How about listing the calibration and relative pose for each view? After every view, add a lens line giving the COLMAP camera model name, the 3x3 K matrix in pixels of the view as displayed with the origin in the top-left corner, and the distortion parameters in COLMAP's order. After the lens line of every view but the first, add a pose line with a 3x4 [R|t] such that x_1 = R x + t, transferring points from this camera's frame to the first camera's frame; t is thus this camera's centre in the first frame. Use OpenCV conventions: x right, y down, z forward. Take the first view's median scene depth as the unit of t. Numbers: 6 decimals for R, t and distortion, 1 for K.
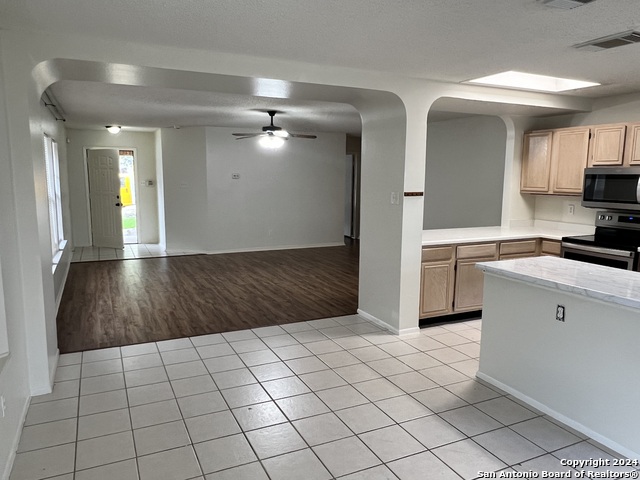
lens RADIAL K [[466.9, 0, 316.7], [0, 466.9, 241.9], [0, 0, 1]] dist [-0.006418, -0.003474]
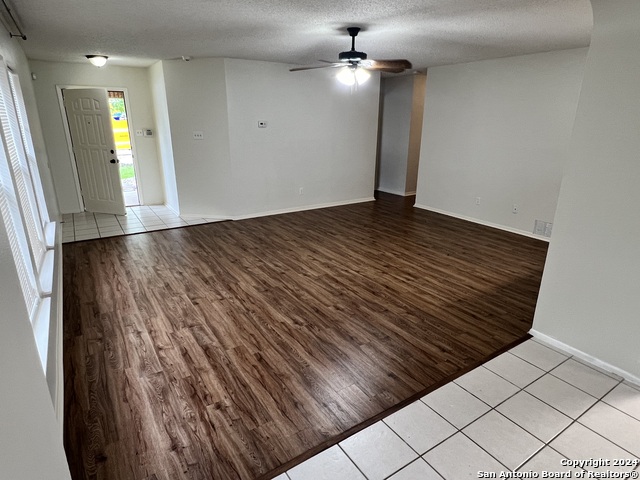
lens RADIAL K [[378.2, 0, 318.8], [0, 378.2, 240.8], [0, 0, 1]] dist [0.002282, -0.002333]
pose [[0.991296, -0.044269, 0.123986, -0.233810], [0.022440, 0.984803, 0.172217, -0.071829], [-0.129726, -0.167936, 0.977225, 0.421834]]
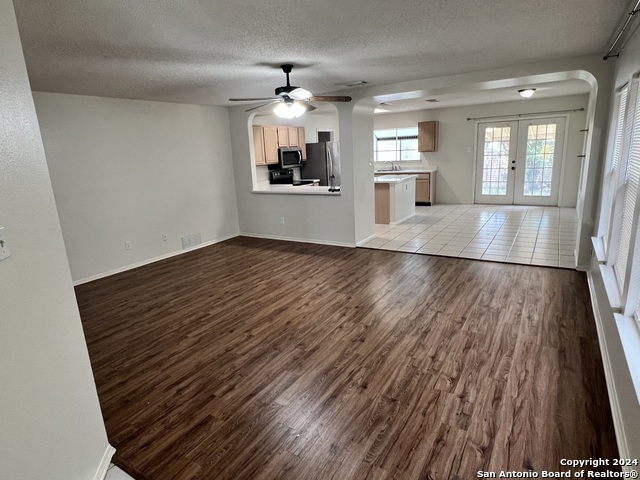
lens RADIAL K [[378.2, 0, 313.9], [0, 378.2, 235.8], [0, 0, 1]] dist [0.002282, -0.002333]
pose [[-0.535242, -0.172081, 0.826985, -0.658018], [0.167343, 0.938023, 0.303494, -0.210668], [-0.827957, 0.300833, -0.473272, 1.349897]]
